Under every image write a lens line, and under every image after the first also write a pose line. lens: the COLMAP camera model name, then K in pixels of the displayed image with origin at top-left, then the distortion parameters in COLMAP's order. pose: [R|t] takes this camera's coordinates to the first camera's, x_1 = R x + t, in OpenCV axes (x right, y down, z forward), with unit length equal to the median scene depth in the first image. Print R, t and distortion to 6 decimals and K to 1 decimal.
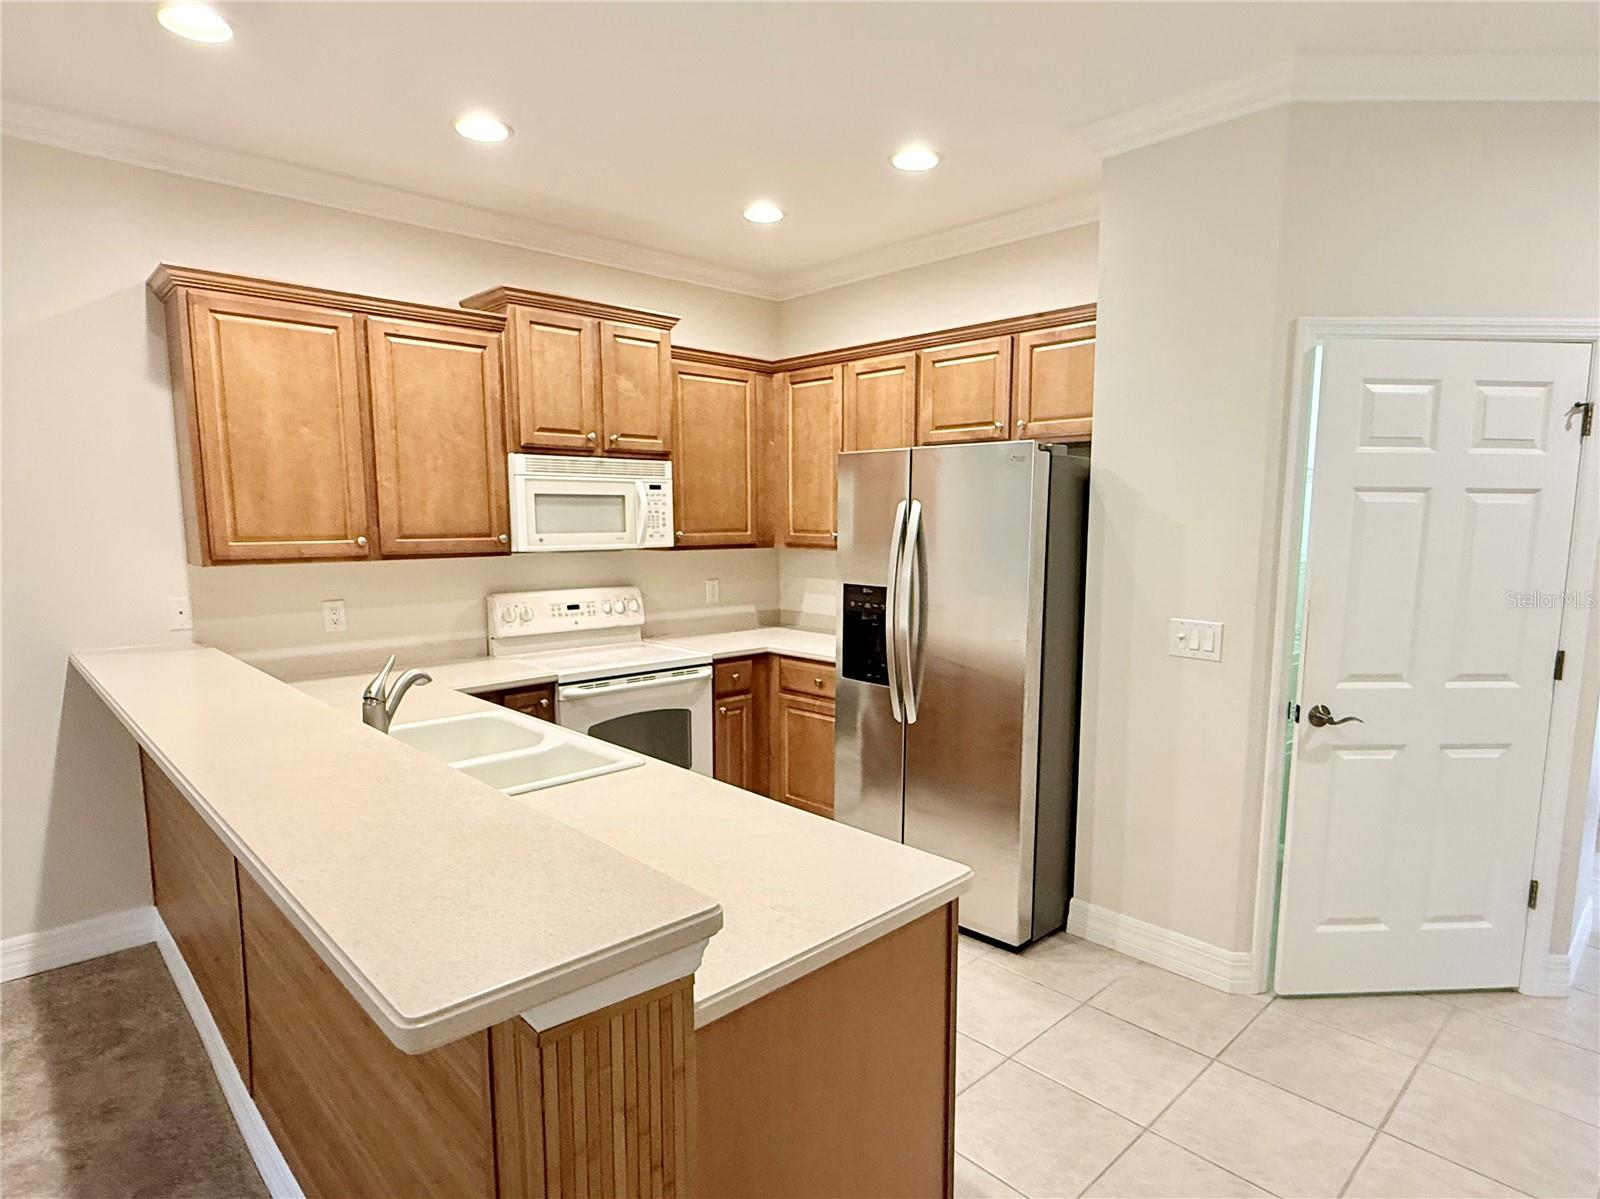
lens RADIAL K [[877.5, 0, 812.7], [0, 877.5, 607.3], [0, 0, 1]] dist [-0.000591, 0.000013]
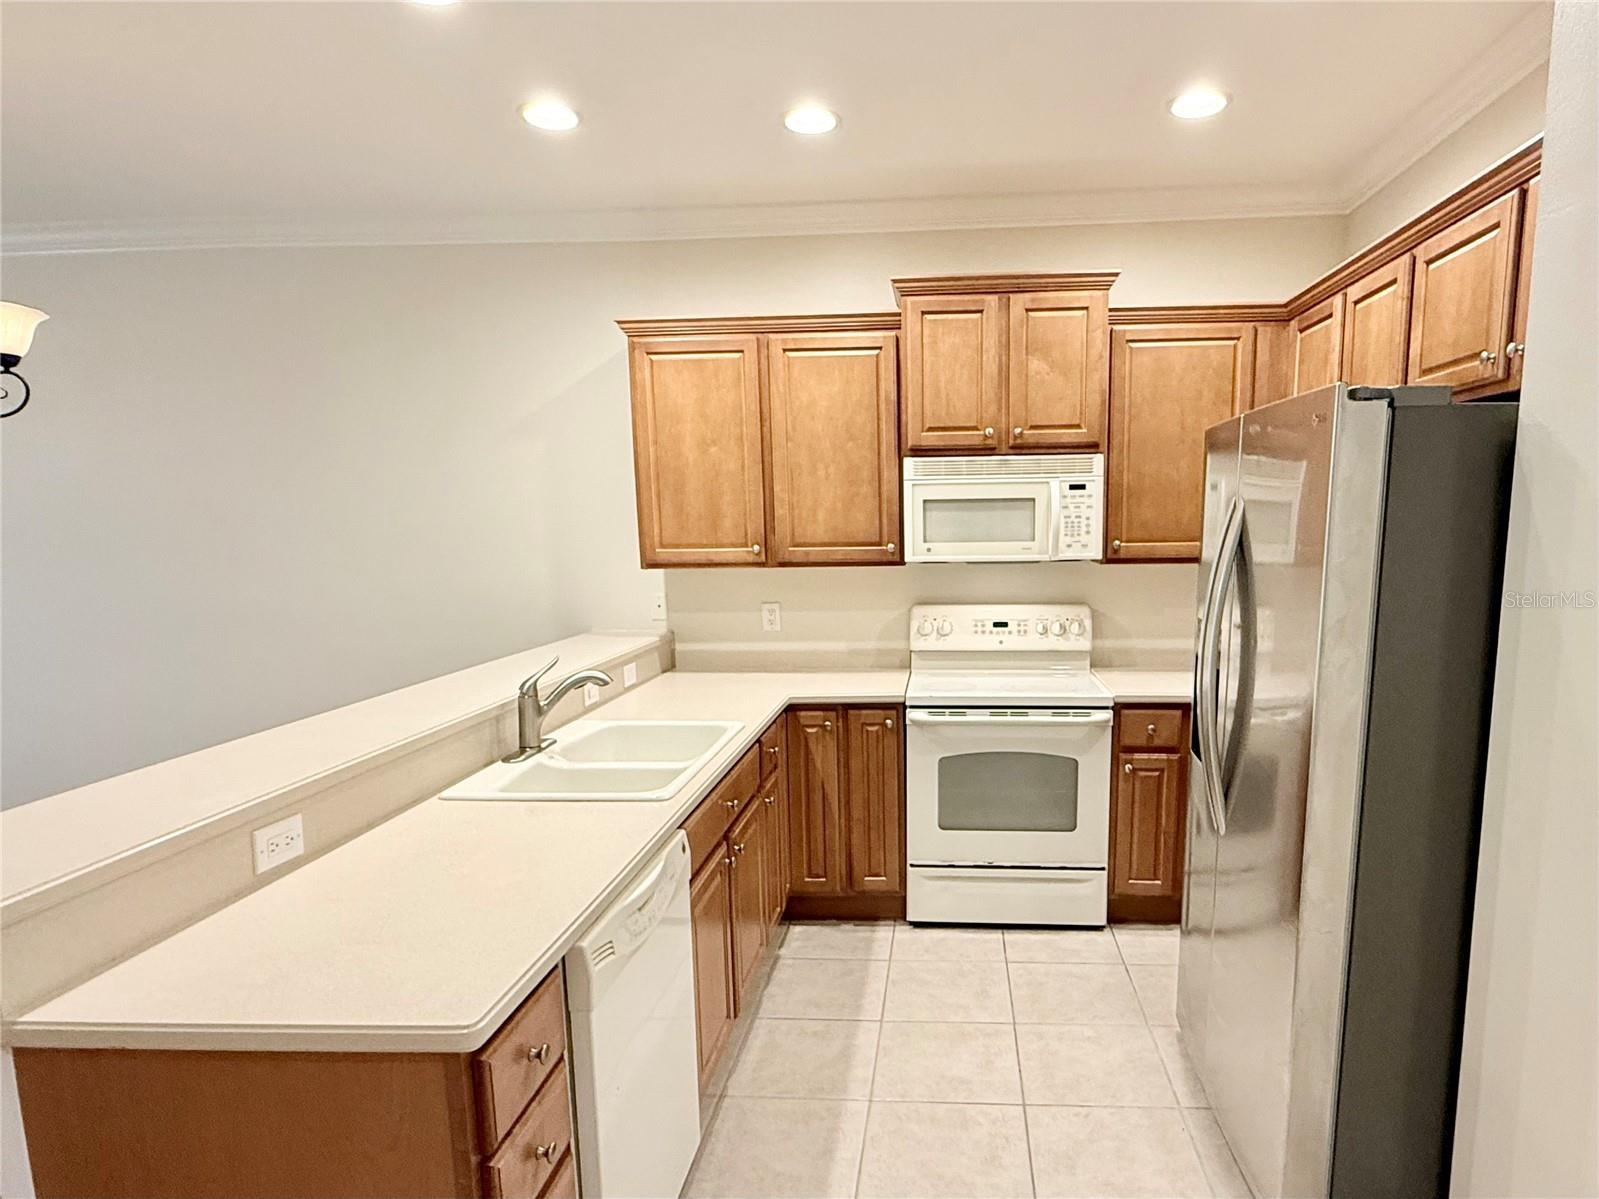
lens RADIAL K [[912.7, 0, 799.1], [0, 912.7, 650.1], [0, 0, 1]] dist [-0.000516, -0.000374]
pose [[0.682629, 0.091978, -0.724953, 0.304396], [-0.063964, 0.995760, 0.066108, -0.025891], [0.727960, 0.001244, 0.685618, 0.238079]]
